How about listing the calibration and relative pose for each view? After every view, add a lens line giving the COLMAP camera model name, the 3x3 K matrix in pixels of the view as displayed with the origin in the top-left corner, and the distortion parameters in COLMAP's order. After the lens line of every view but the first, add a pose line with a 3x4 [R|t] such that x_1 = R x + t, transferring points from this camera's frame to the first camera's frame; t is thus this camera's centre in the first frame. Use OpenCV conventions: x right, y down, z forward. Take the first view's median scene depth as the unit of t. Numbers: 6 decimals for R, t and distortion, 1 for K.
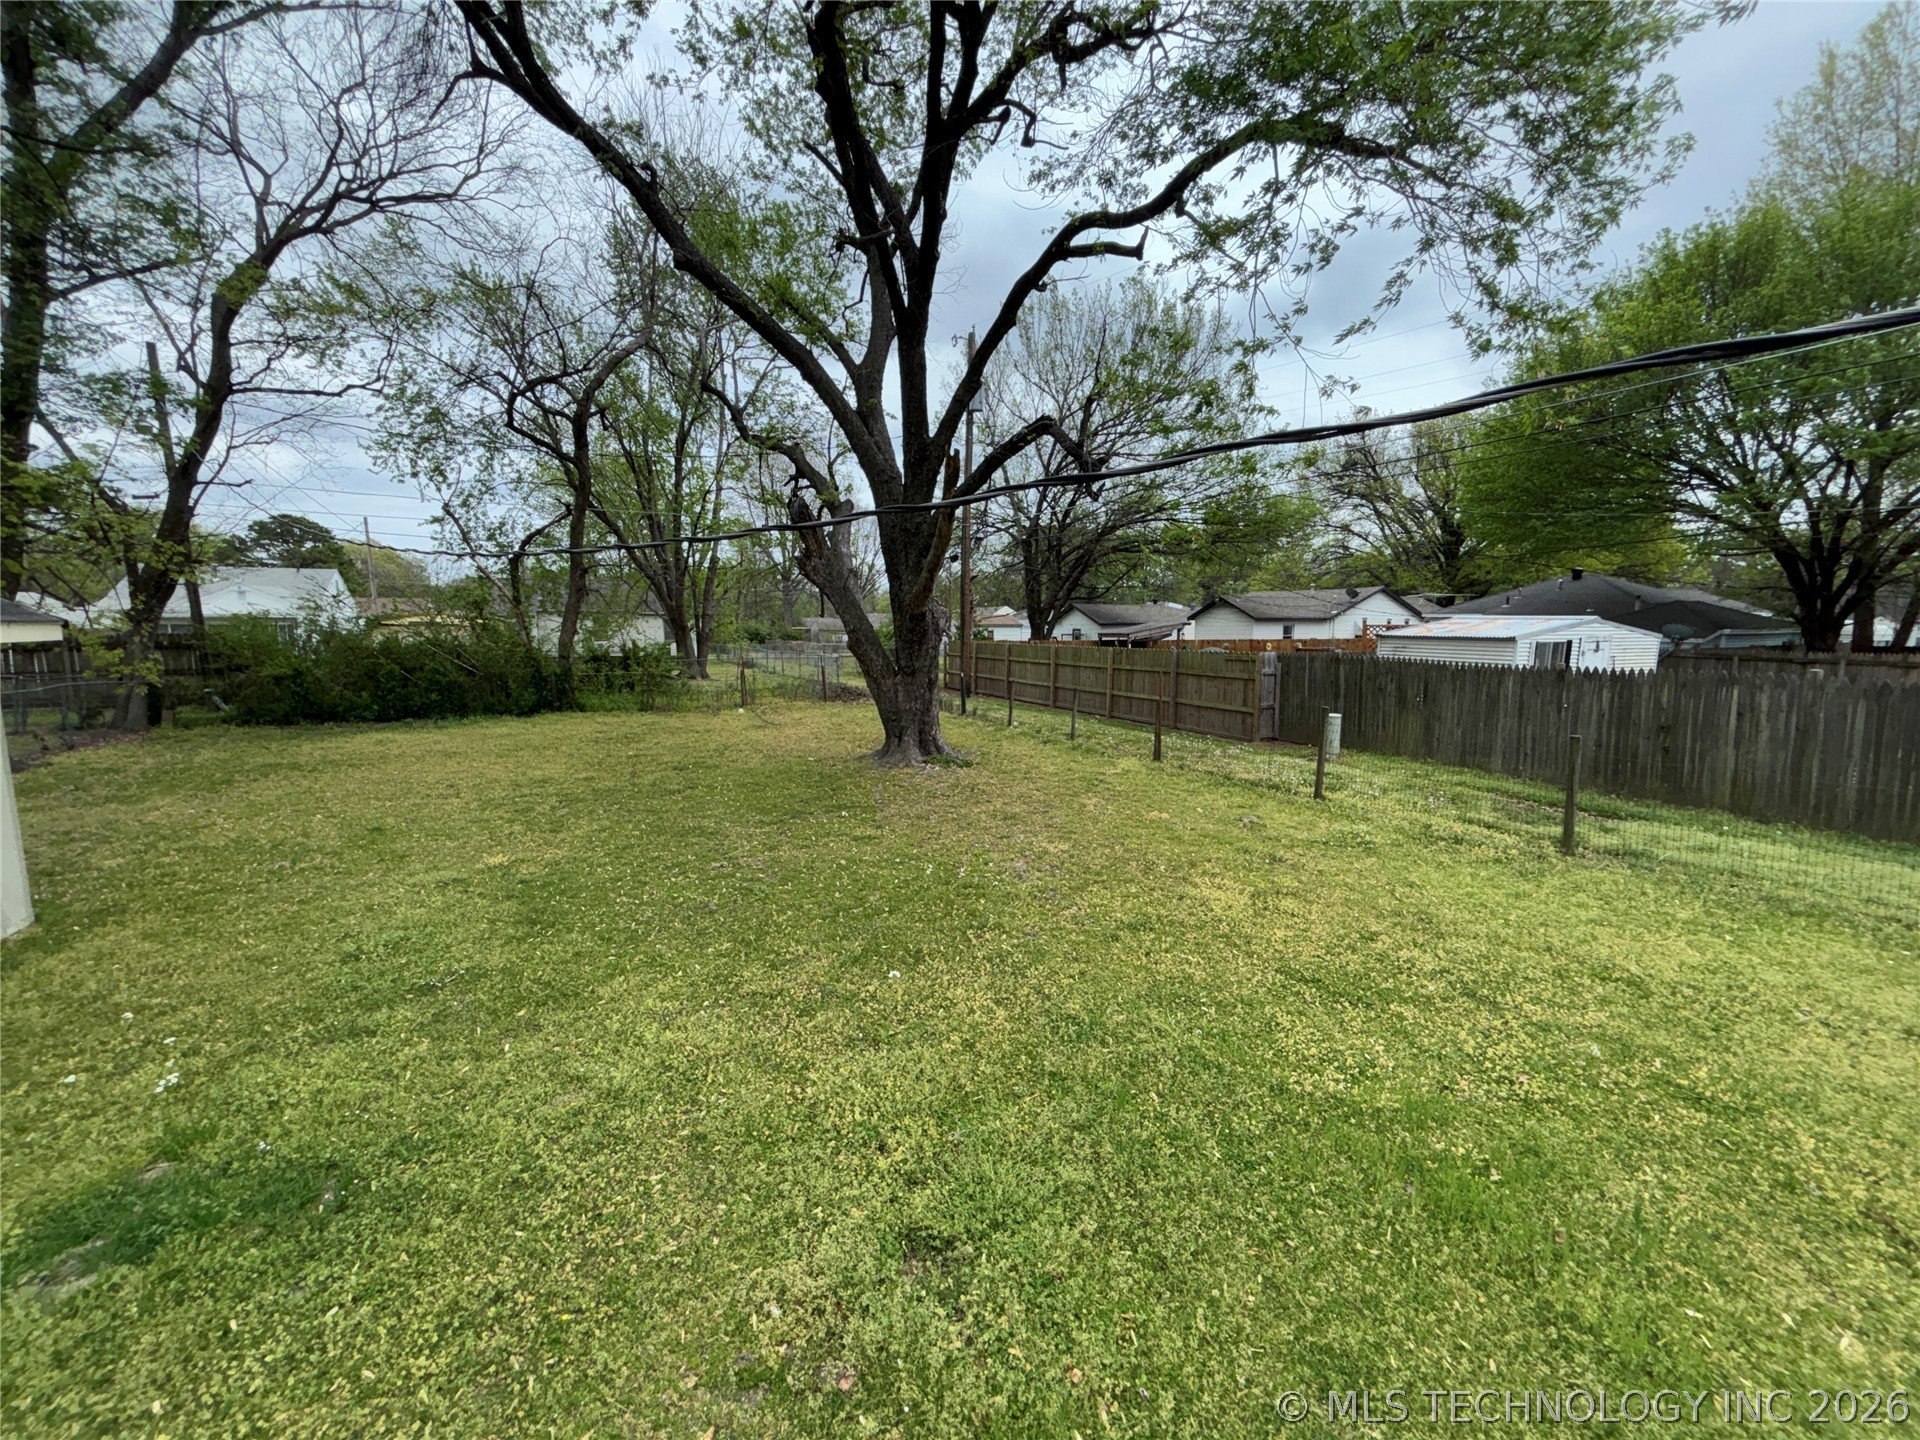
lens RADIAL K [[770.9, 0, 960.2], [0, 770.9, 715.6], [0, 0, 1]] dist [-0.000500, 0.000021]
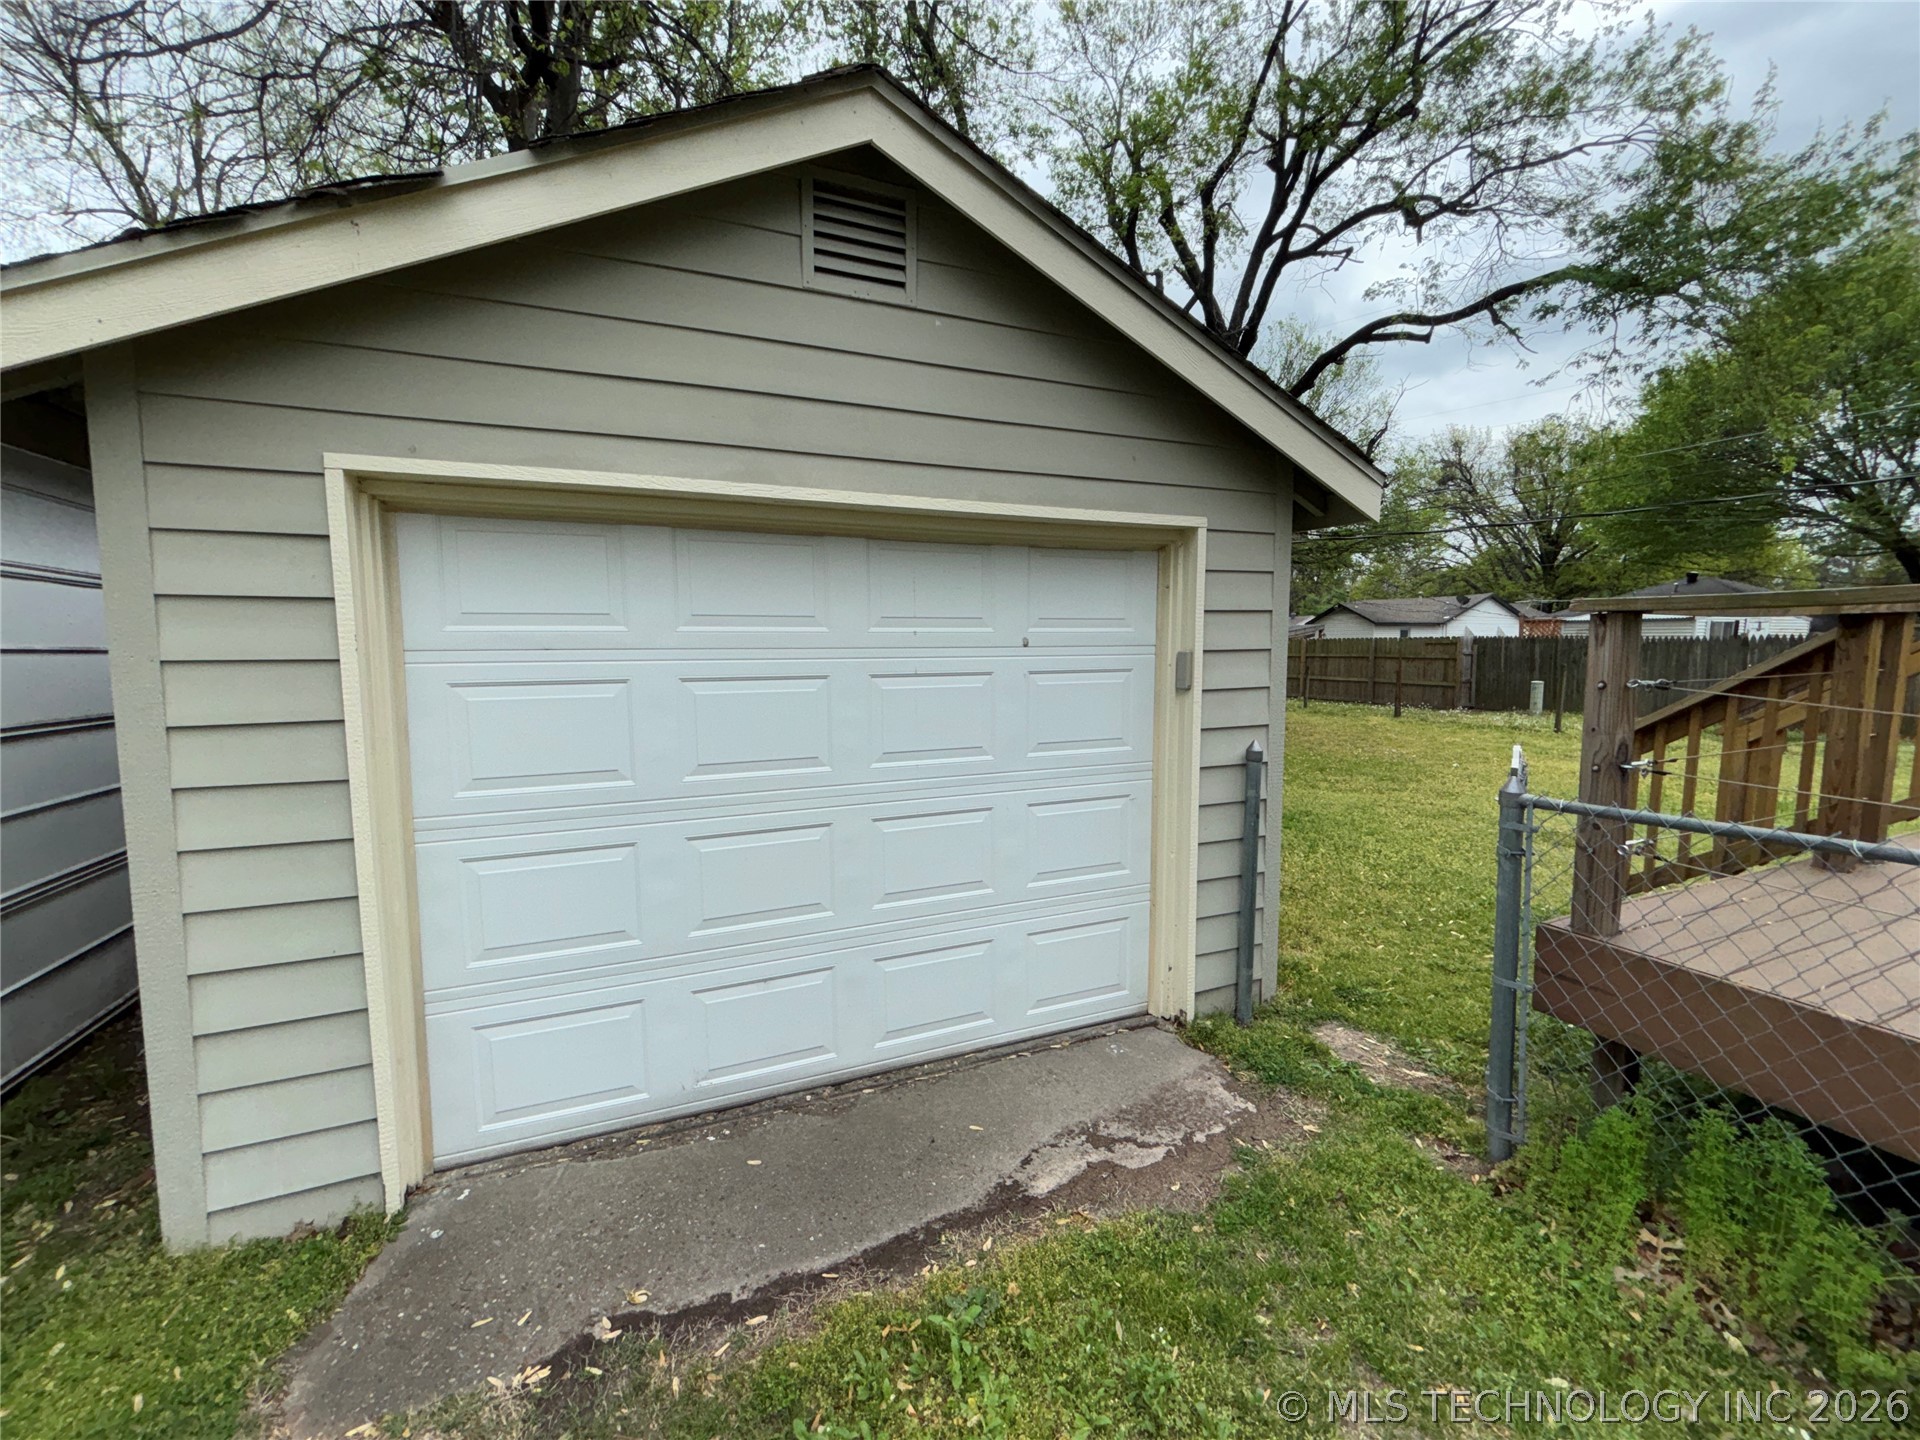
lens RADIAL K [[770.9, 0, 960.2], [0, 770.9, 718.3], [0, 0, 1]] dist [-0.000500, 0.000021]
pose [[0.998154, -0.001887, -0.060700, -0.119229], [0.000588, 0.999770, -0.021416, 0.026618], [0.060726, 0.021341, 0.997926, -0.097132]]
